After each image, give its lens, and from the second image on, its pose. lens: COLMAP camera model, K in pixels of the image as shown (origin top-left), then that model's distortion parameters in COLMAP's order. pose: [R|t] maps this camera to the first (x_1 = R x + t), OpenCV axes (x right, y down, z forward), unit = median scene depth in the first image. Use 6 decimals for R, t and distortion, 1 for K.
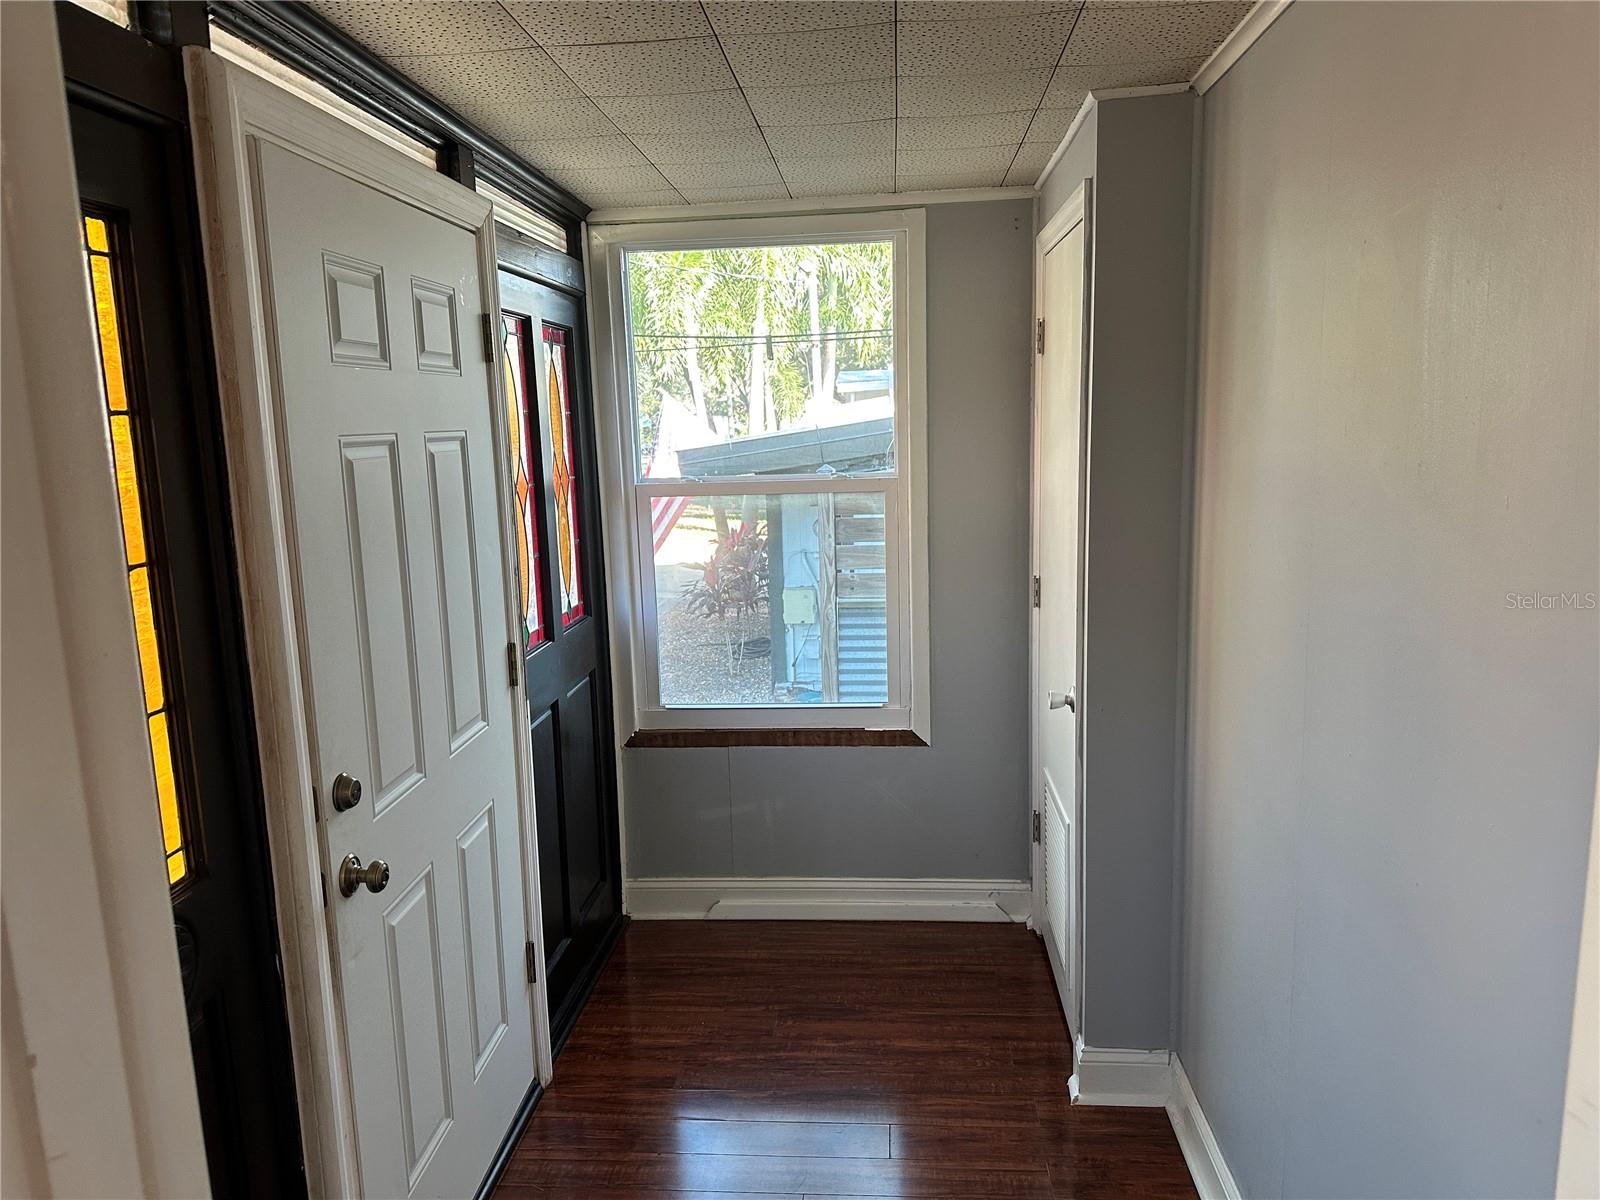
lens RADIAL K [[1128.9, 0, 788.5], [0, 1128.9, 590.8], [0, 0, 1]] dist [0.105920, -0.134667]
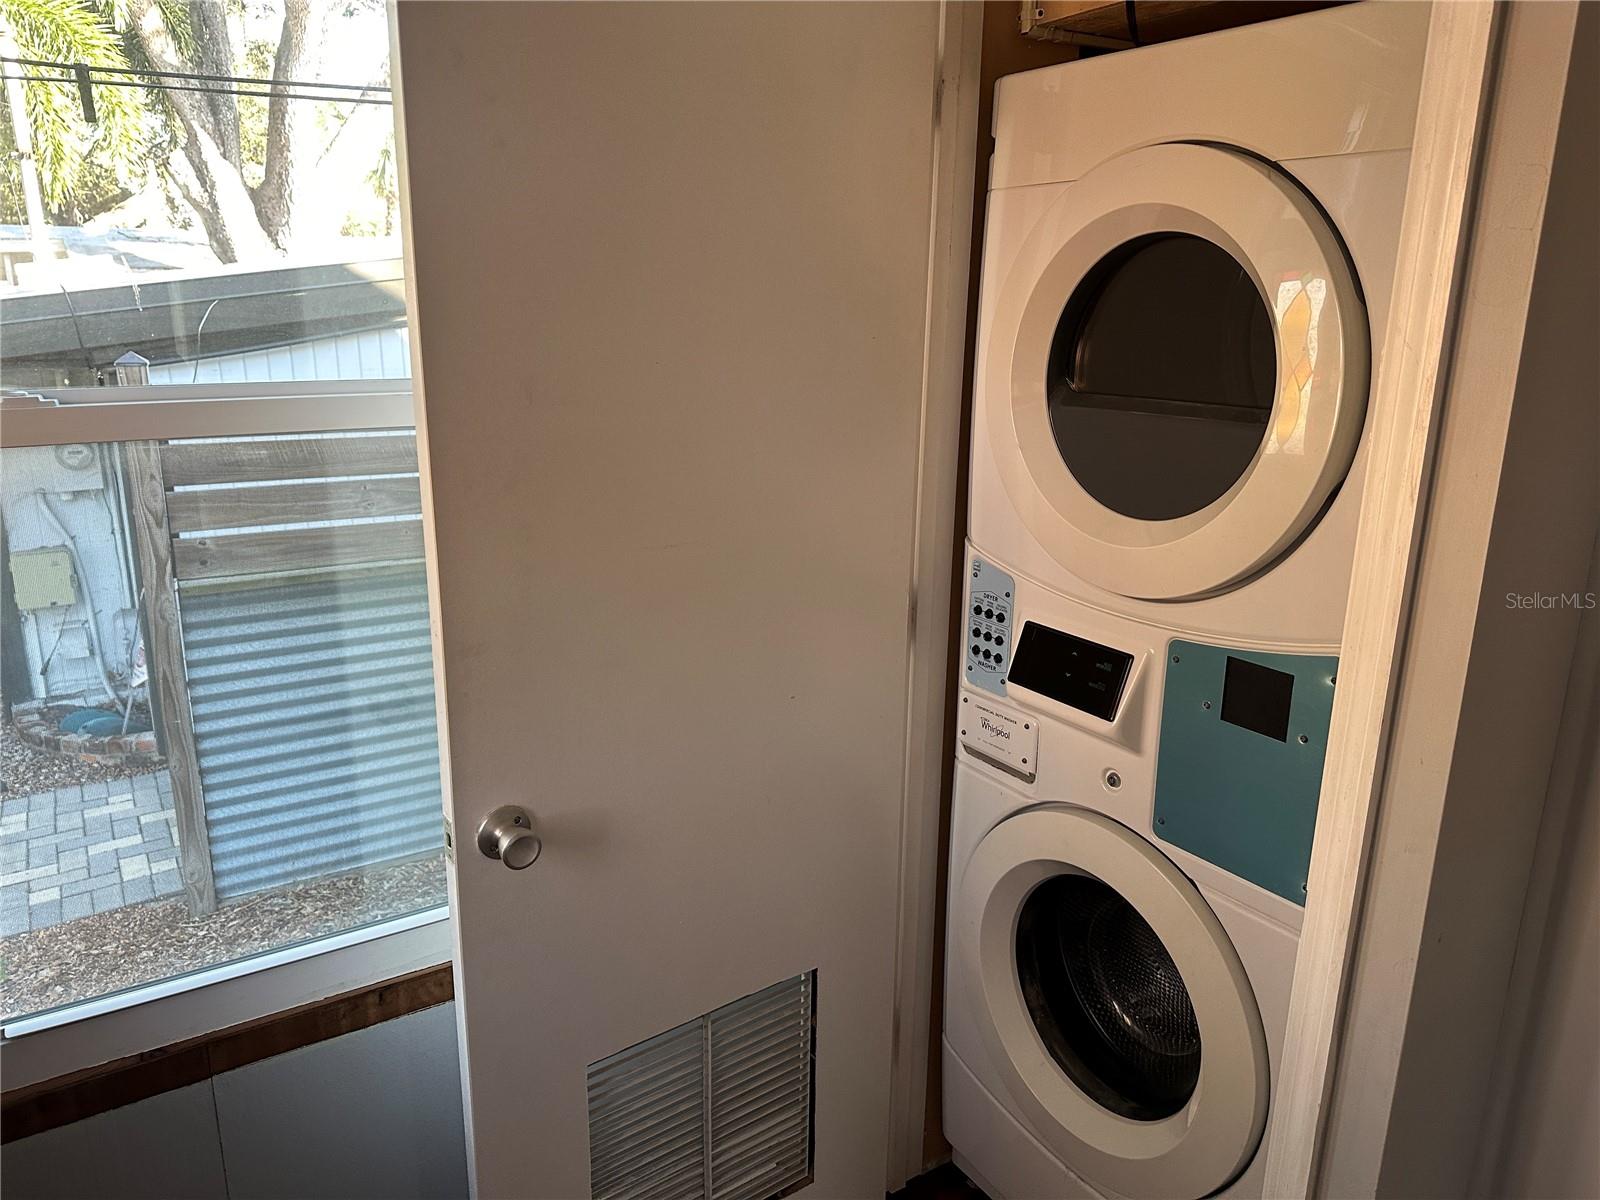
lens RADIAL K [[1128.9, 0, 788.5], [0, 1128.9, 590.8], [0, 0, 1]] dist [0.105920, -0.134667]
pose [[0.790470, -0.115937, 0.601429, -0.048758], [0.060509, 0.991900, 0.111680, -0.026448], [-0.609505, -0.051888, 0.791082, 0.241785]]
